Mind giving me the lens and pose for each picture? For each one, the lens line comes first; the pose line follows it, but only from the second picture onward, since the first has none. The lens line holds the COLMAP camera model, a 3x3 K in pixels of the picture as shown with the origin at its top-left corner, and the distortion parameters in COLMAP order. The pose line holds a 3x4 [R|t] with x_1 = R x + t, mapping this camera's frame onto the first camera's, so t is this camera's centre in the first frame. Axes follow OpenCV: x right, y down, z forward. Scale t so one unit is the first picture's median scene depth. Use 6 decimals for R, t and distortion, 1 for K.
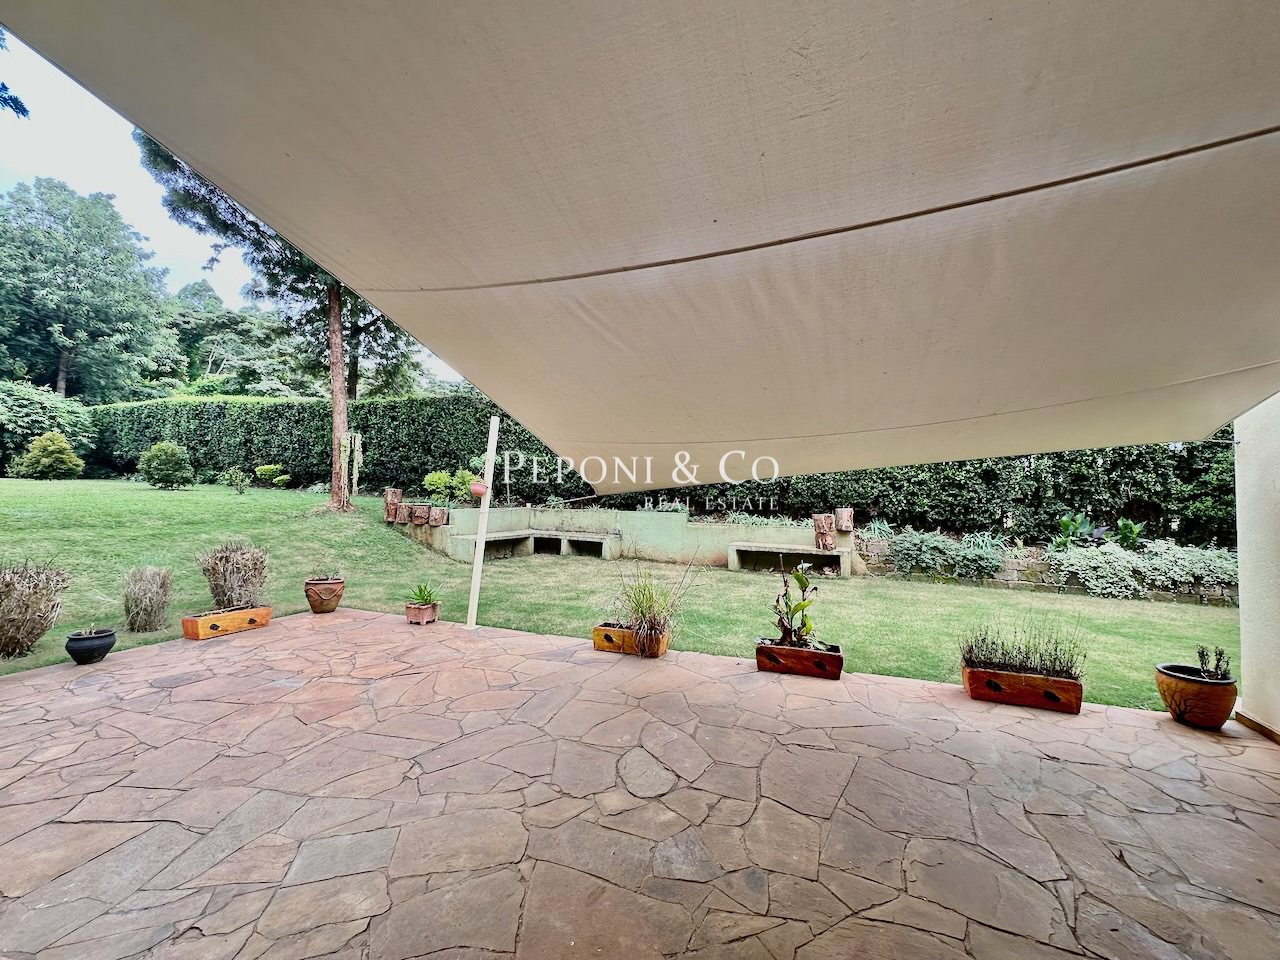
lens RADIAL K [[520.7, 0, 642.2], [0, 520.7, 477.8], [0, 0, 1]] dist [-0.003655, -0.000076]
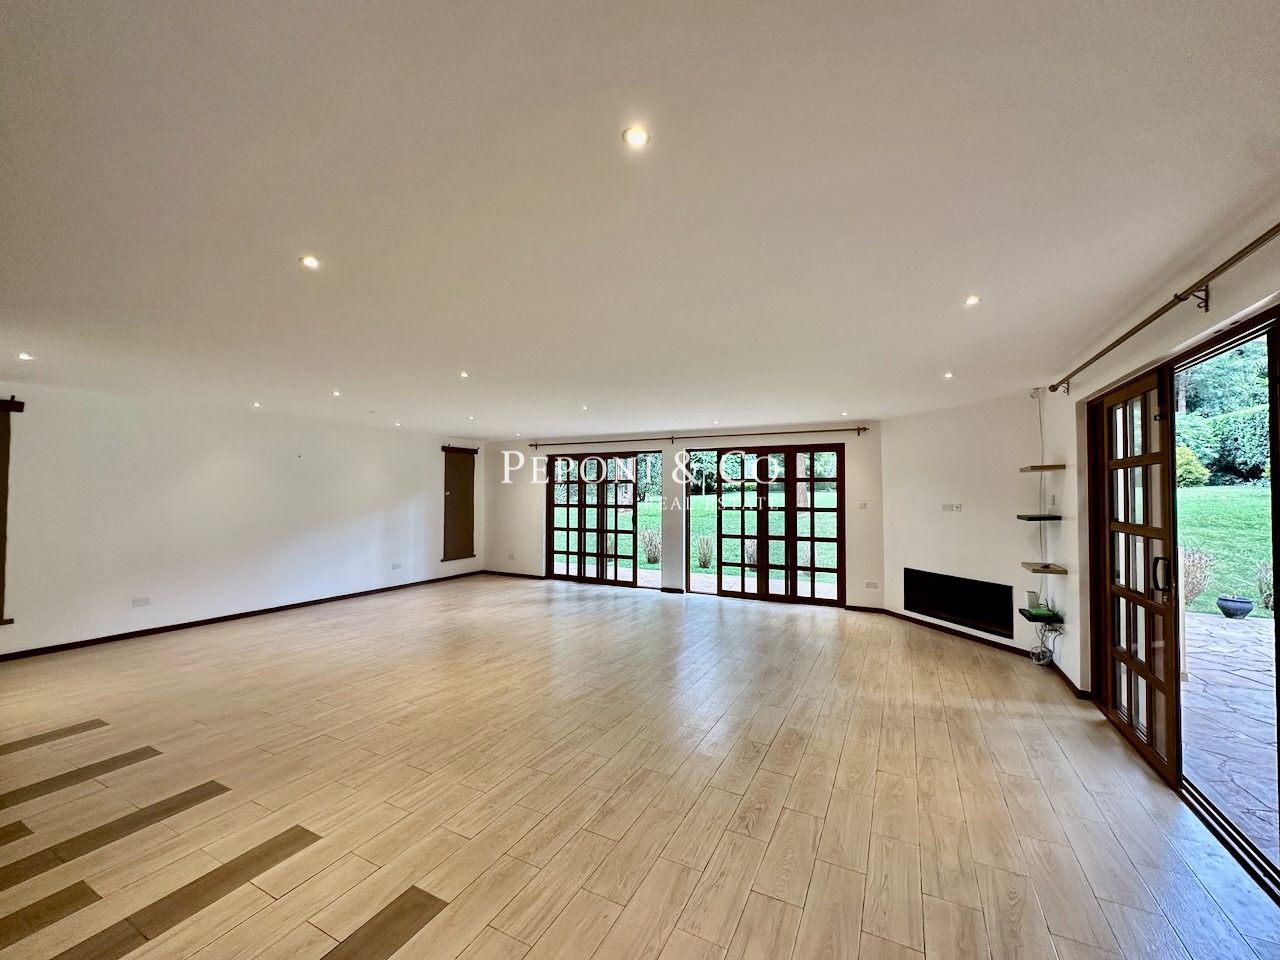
lens RADIAL K [[520.7, 0, 641.0], [0, 520.7, 479.5], [0, 0, 1]] dist [-0.003655, -0.000076]
pose [[-0.080937, -0.043120, -0.995786, 0.092677], [0.034466, 0.998345, -0.046032, -0.003083], [0.996123, -0.038046, -0.079317, -0.092130]]
